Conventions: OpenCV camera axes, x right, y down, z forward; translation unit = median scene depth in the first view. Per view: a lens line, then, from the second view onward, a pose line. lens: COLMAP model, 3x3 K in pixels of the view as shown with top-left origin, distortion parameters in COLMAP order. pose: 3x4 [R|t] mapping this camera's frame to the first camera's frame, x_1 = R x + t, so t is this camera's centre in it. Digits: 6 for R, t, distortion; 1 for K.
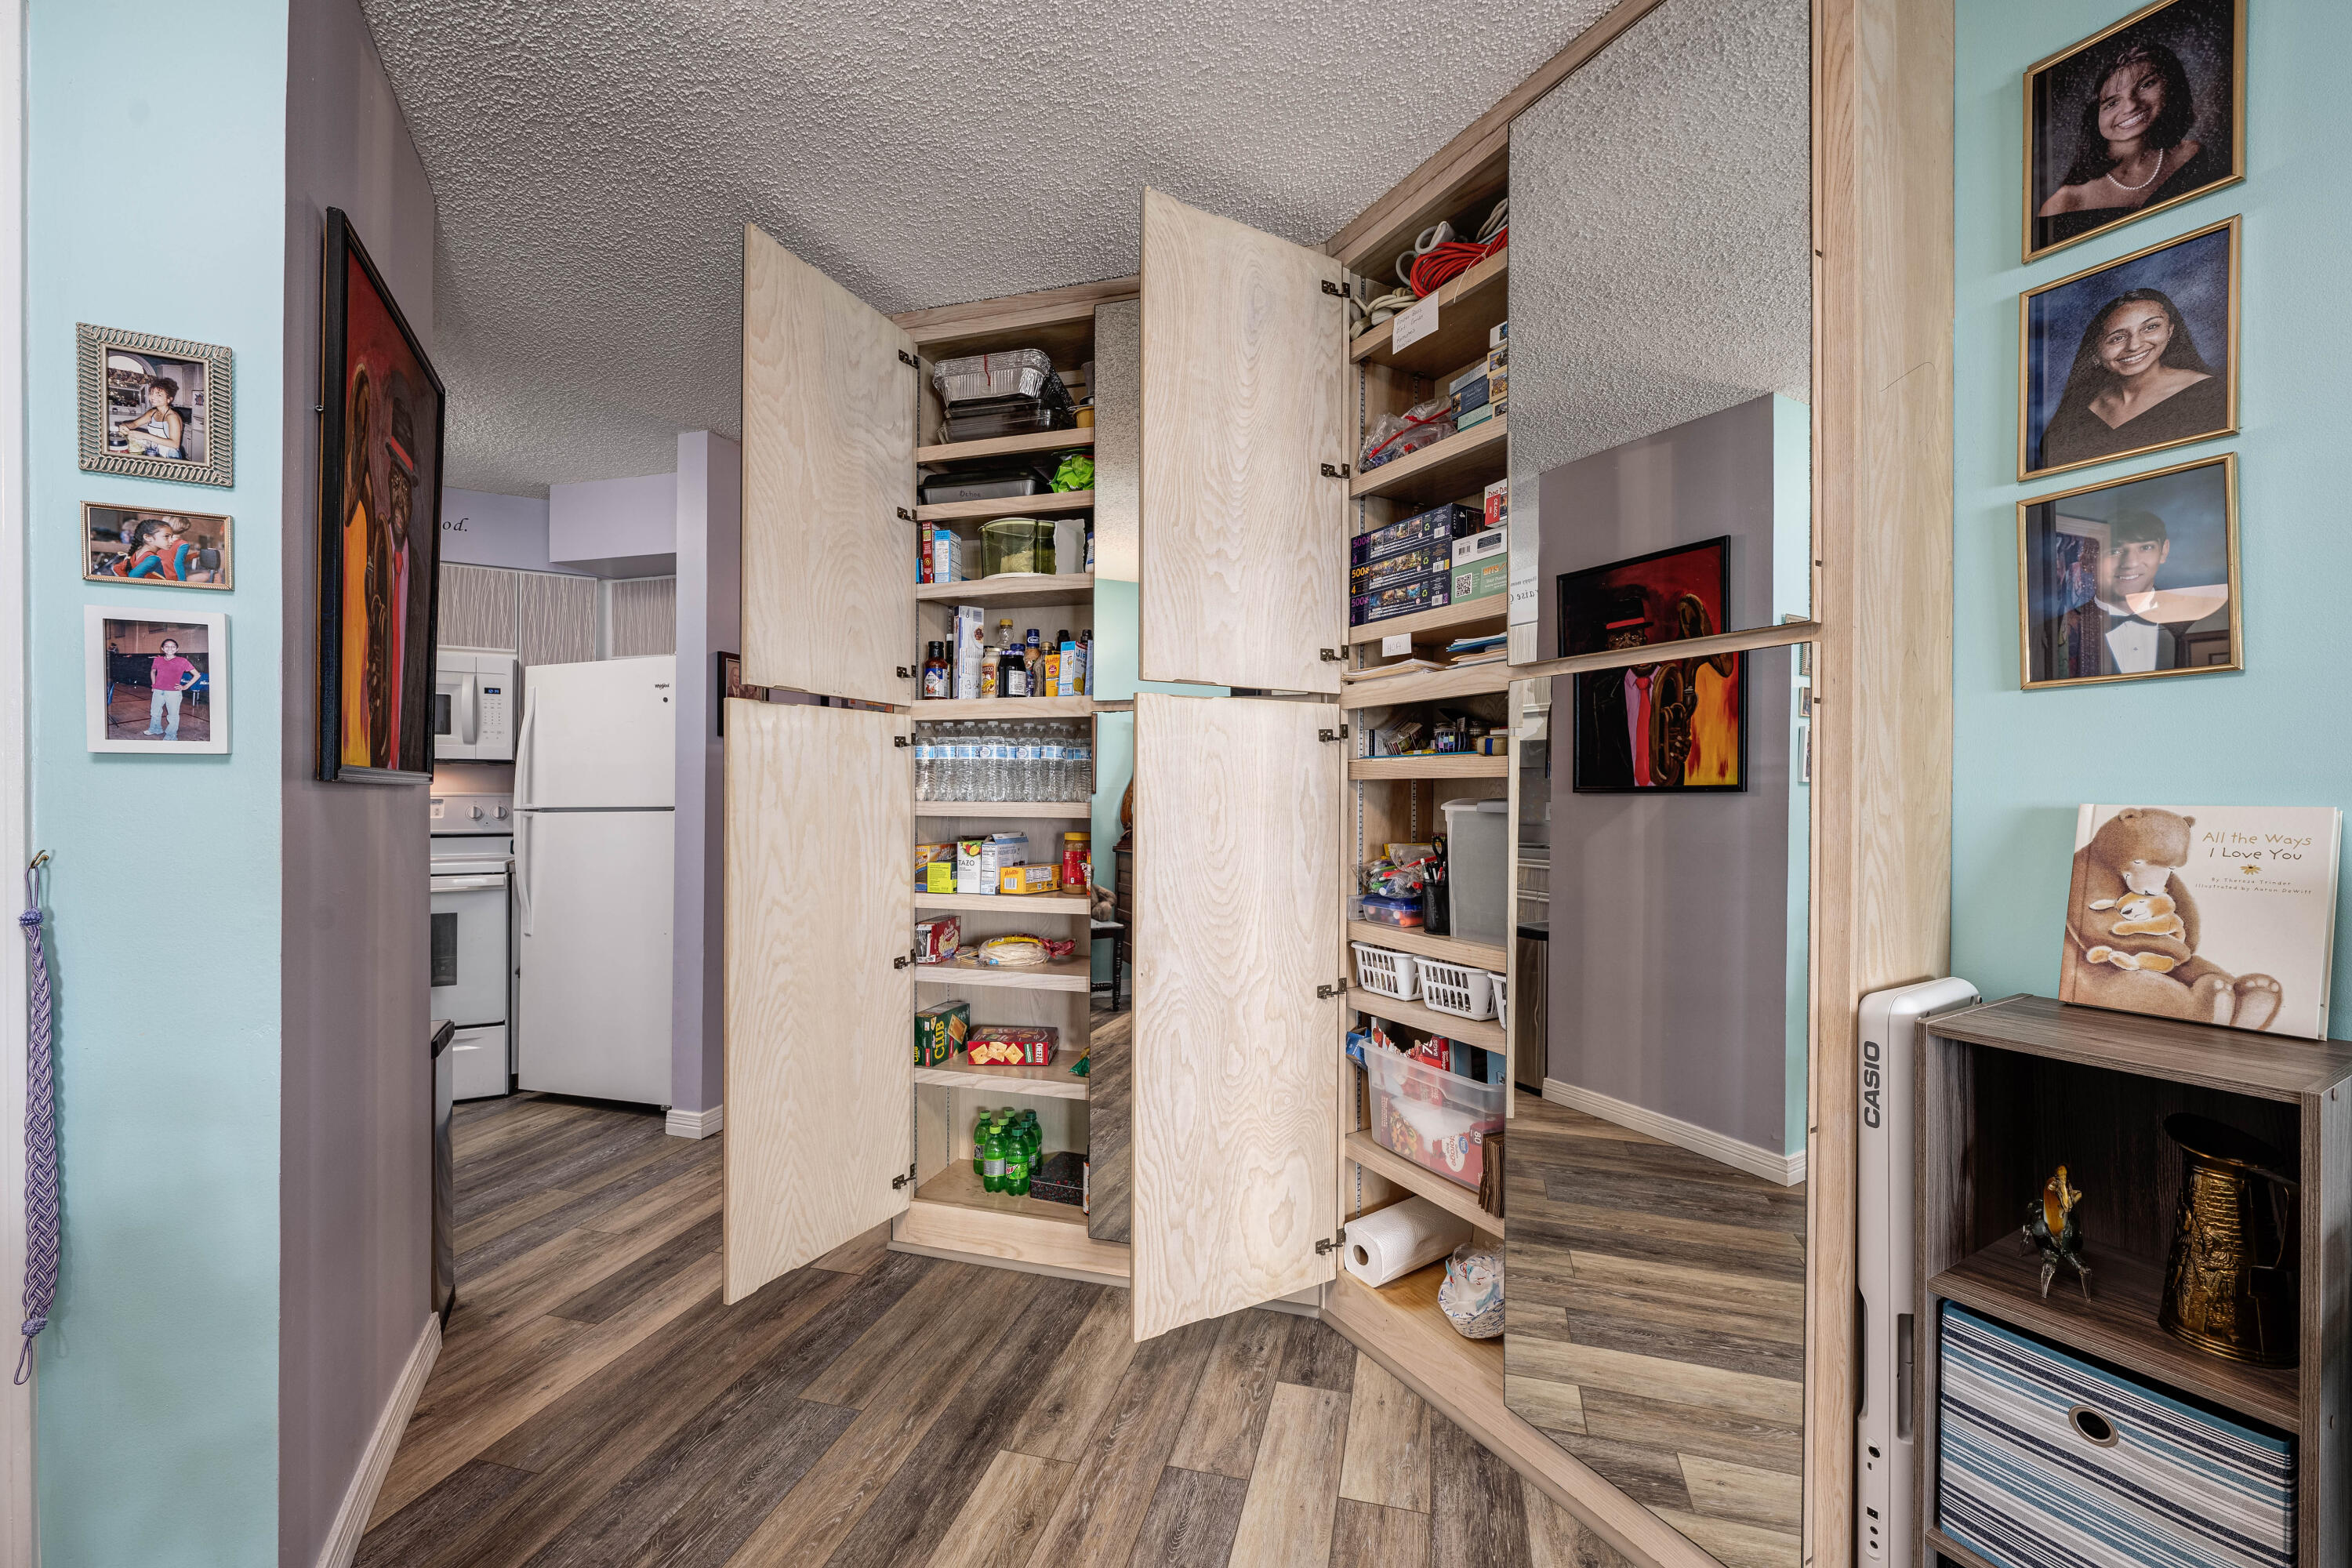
lens RADIAL K [[932.0, 0, 1180.5], [0, 932.0, 789.7], [0, 0, 1]] dist [-0.009577, -0.000122]
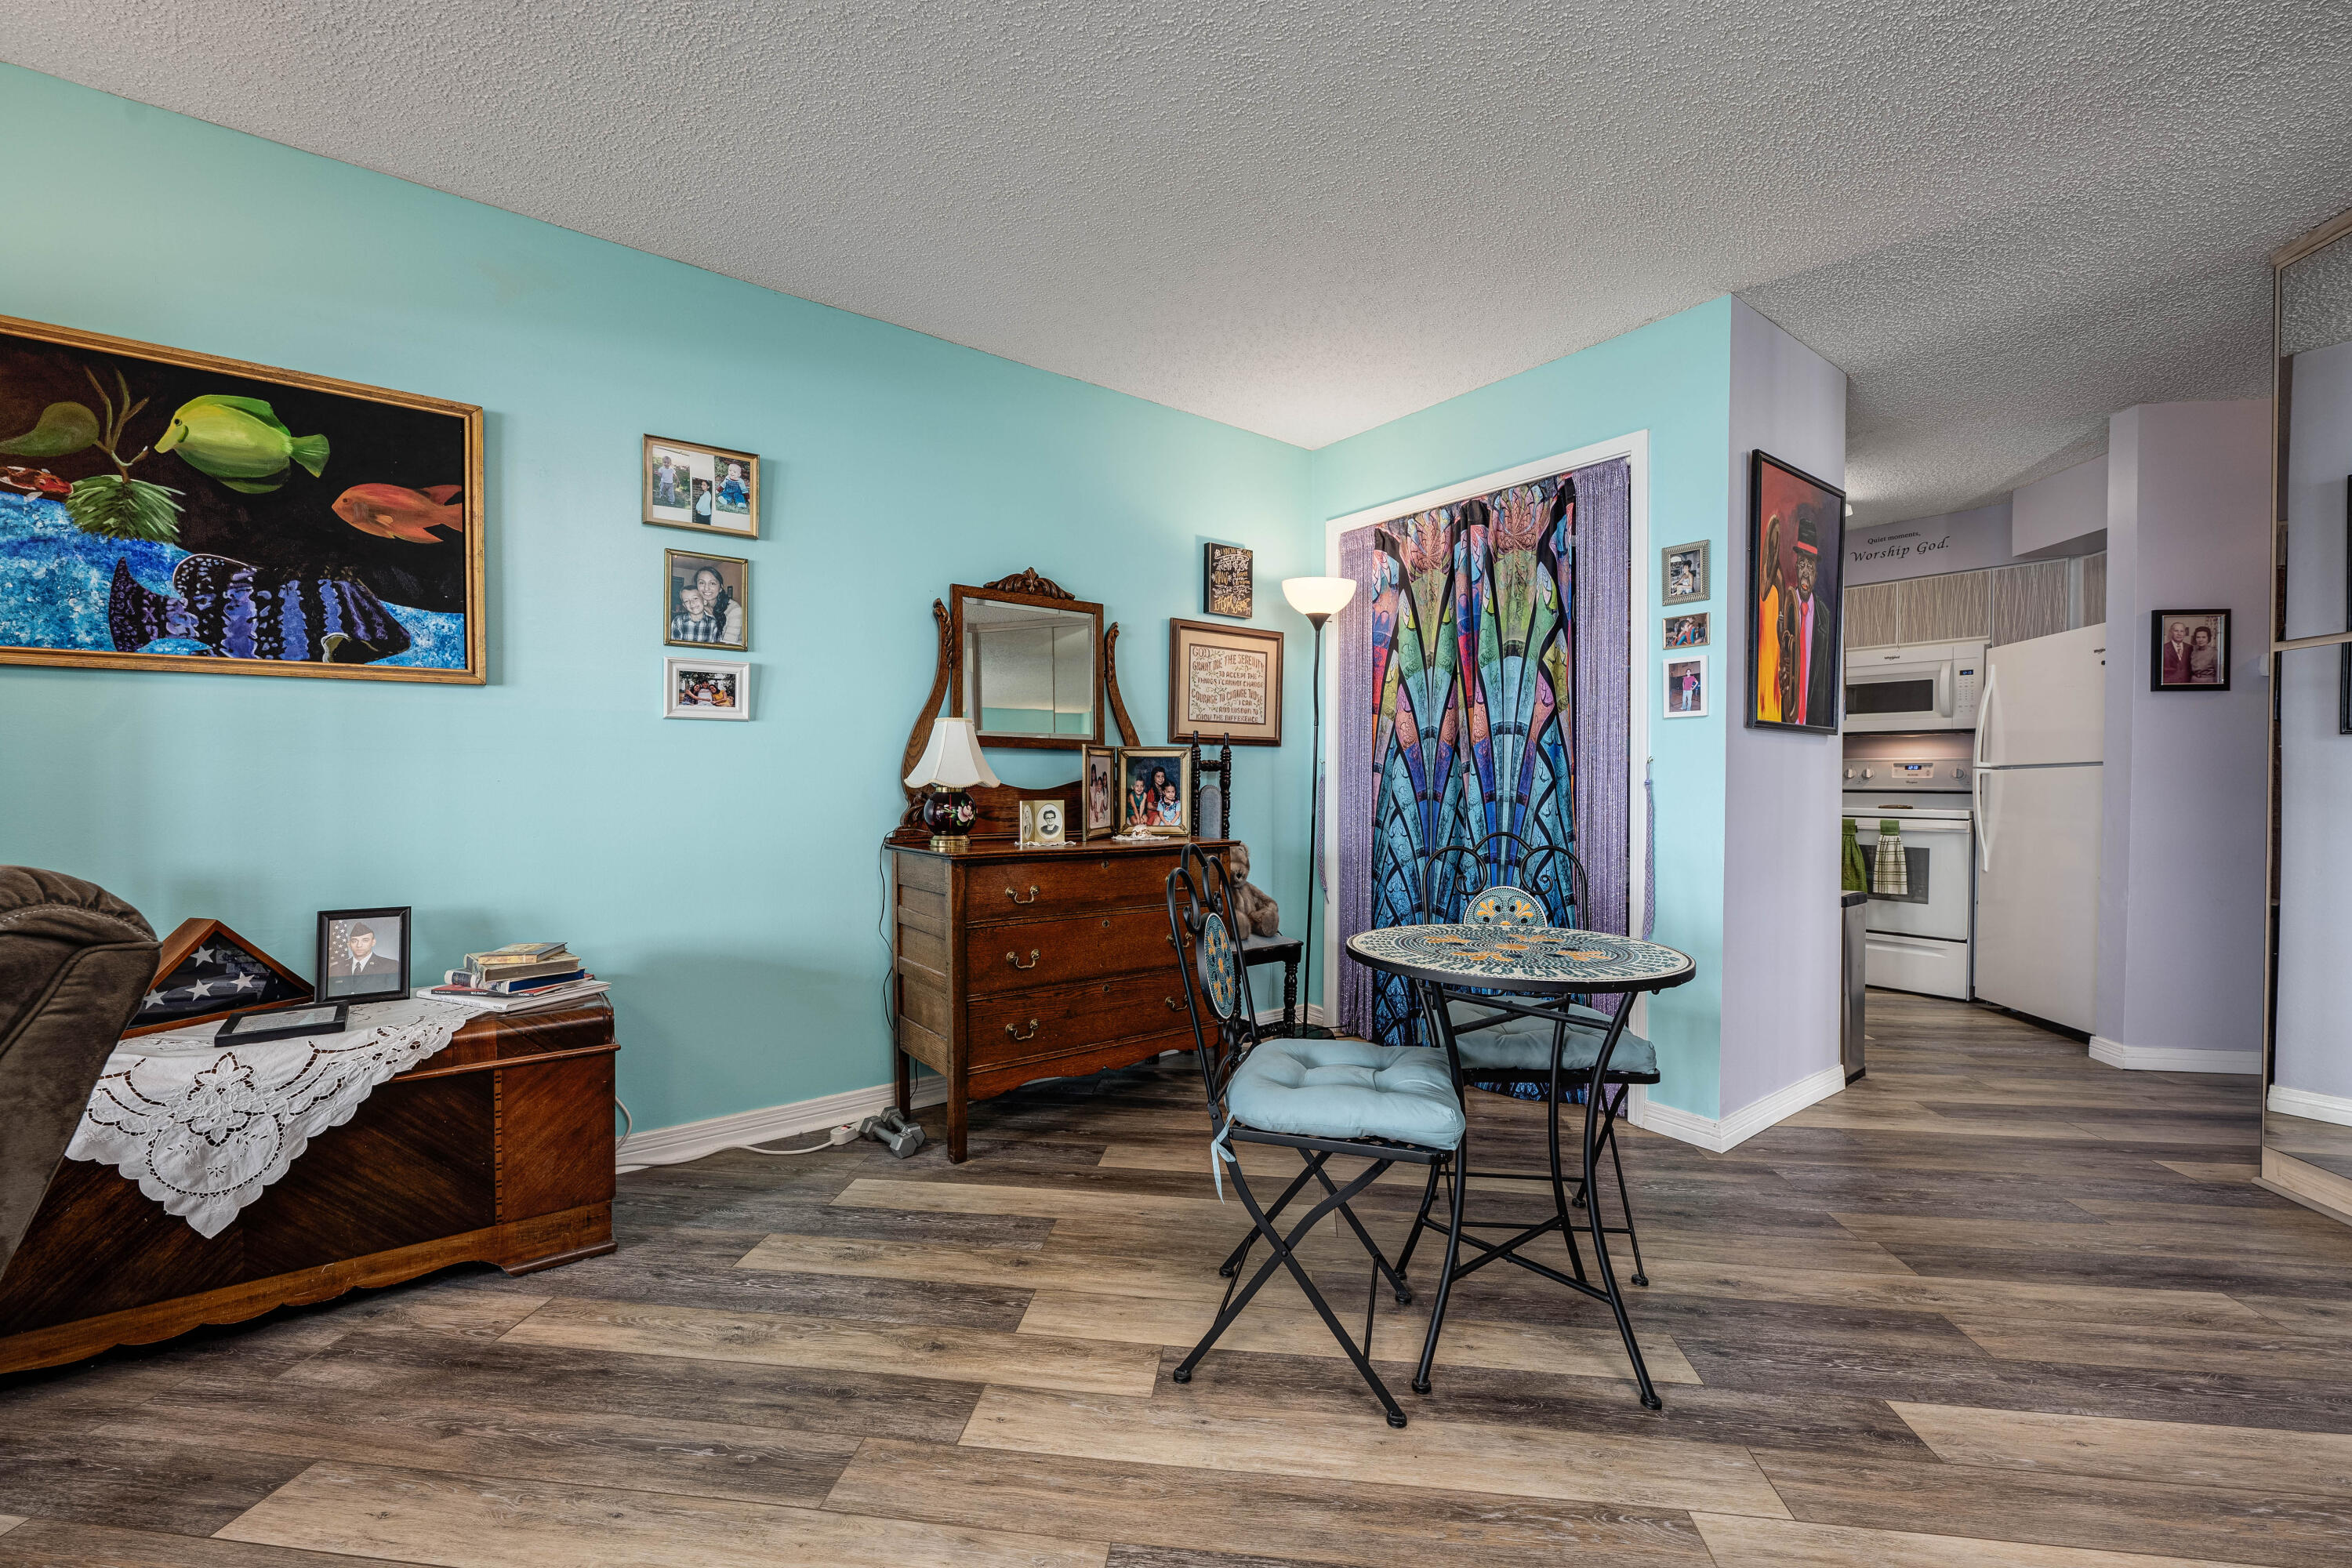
lens RADIAL K [[932.0, 0, 1180.5], [0, 932.0, 789.7], [0, 0, 1]] dist [-0.009577, -0.000122]
pose [[0.130130, 0.009858, -0.991448, 0.396068], [-0.002562, 0.999951, 0.009607, 0.045798], [0.991494, 0.001290, 0.130149, -0.219280]]
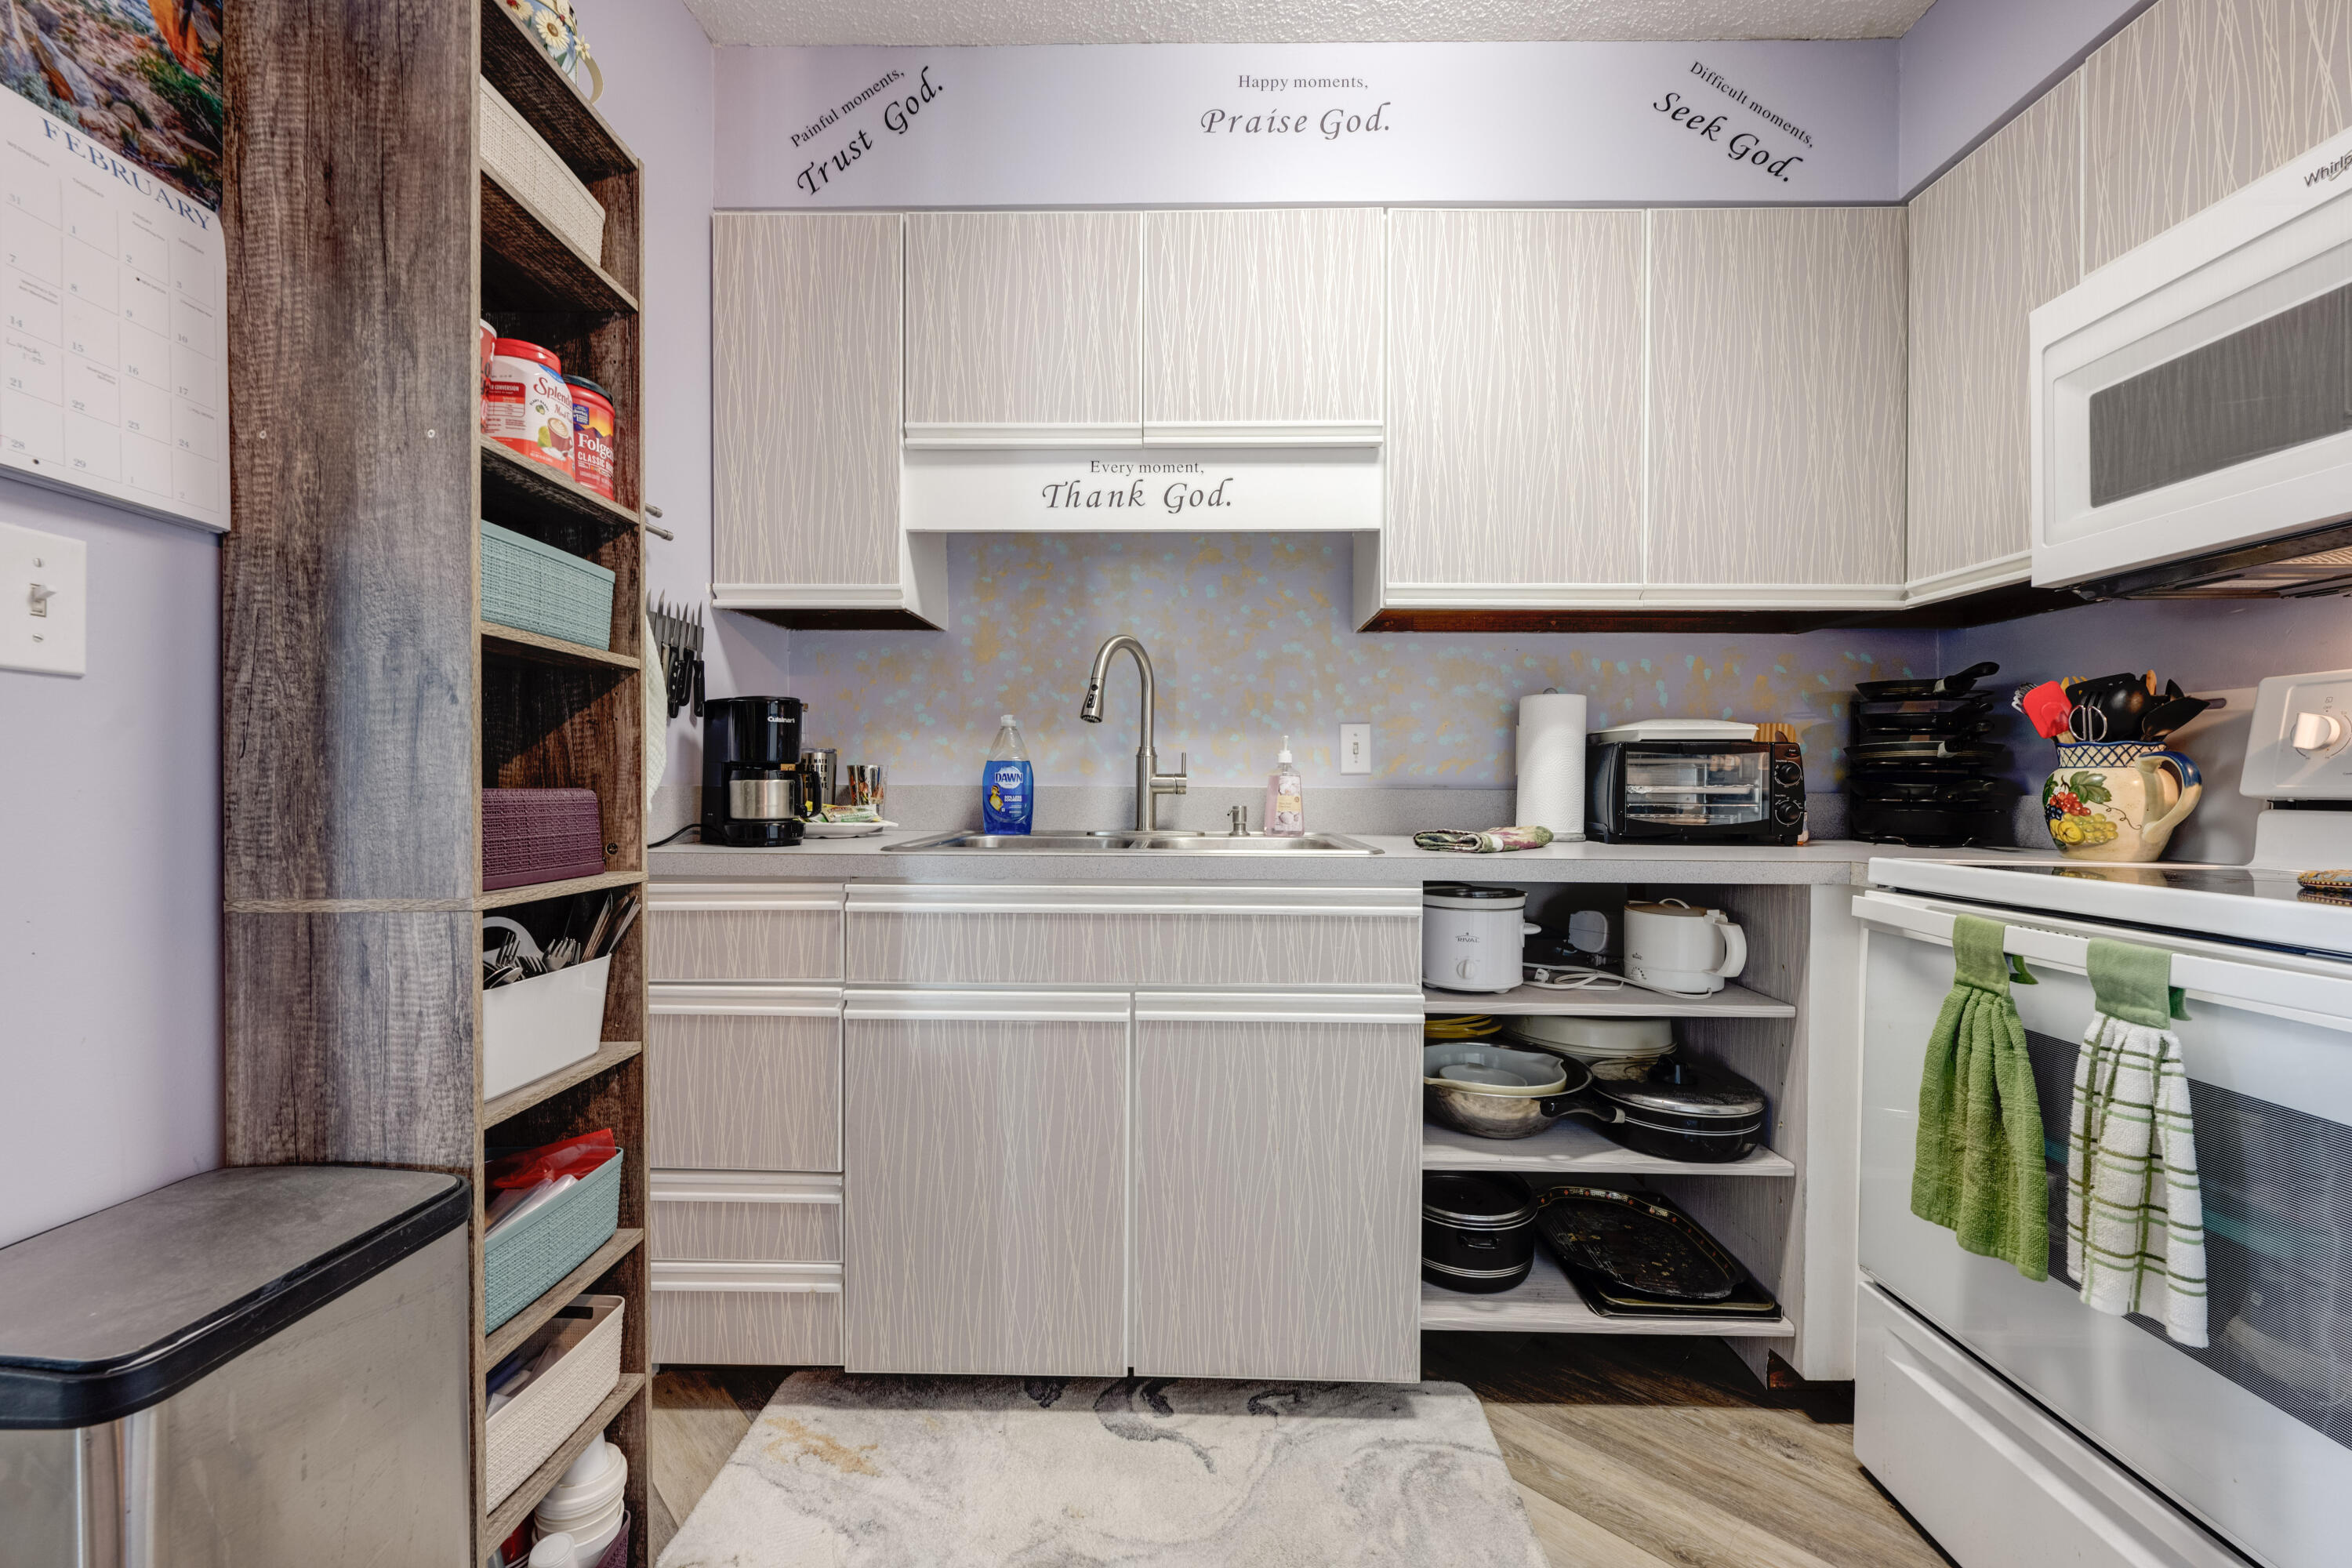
lens RADIAL K [[932.0, 0, 1180.5], [0, 932.0, 789.7], [0, 0, 1]] dist [-0.009577, -0.000122]
pose [[-0.512486, -0.001579, -0.858694, -0.493208], [-0.004771, 0.999988, 0.001008, 0.056705], [0.858682, 0.004613, -0.512488, 0.963761]]
